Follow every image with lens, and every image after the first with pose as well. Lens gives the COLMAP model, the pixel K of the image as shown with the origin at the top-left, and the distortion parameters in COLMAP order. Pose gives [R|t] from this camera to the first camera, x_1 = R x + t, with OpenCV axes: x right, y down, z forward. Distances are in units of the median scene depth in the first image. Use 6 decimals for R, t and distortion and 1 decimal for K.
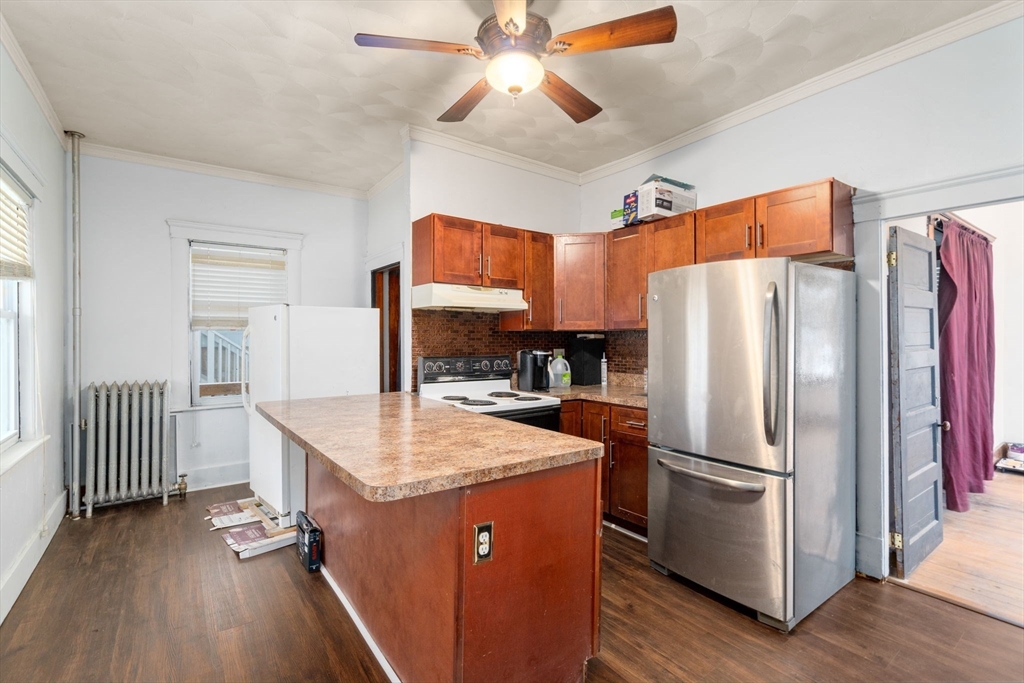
lens RADIAL K [[471.5, 0, 504.0], [0, 471.5, 337.5], [0, 0, 1]] dist [0.002615, 0.000661]
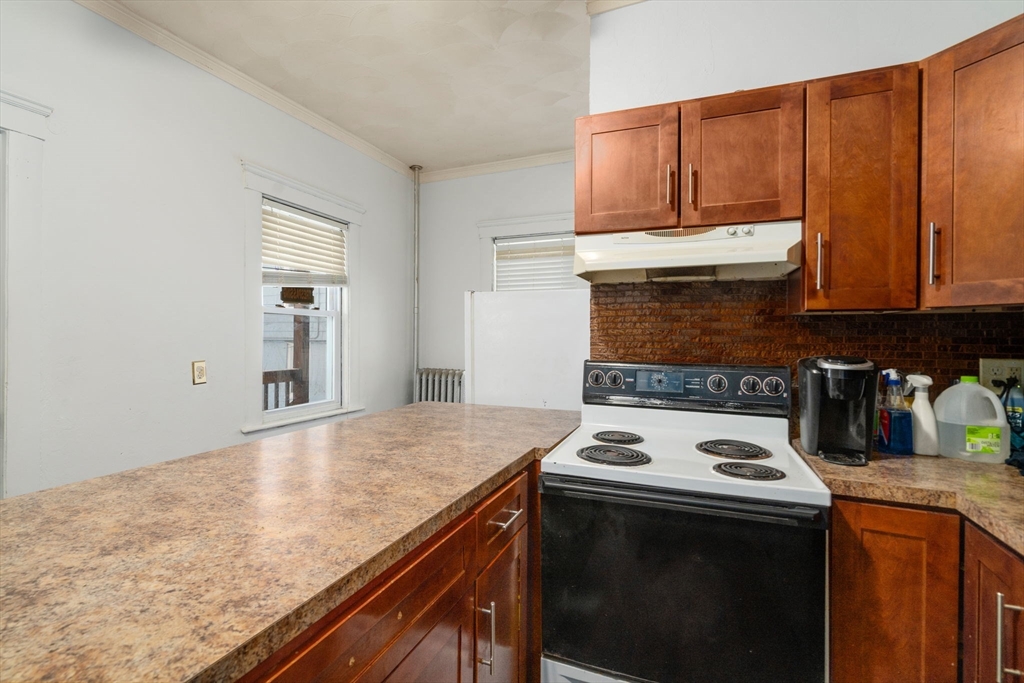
lens RADIAL K [[471.5, 0, 504.6], [0, 471.5, 336.3], [0, 0, 1]] dist [0.002615, 0.000661]
pose [[0.530060, 0.007220, -0.847929, 0.268949], [-0.008020, 0.999962, 0.003501, 0.008359], [0.847922, 0.004945, 0.530098, 0.535458]]
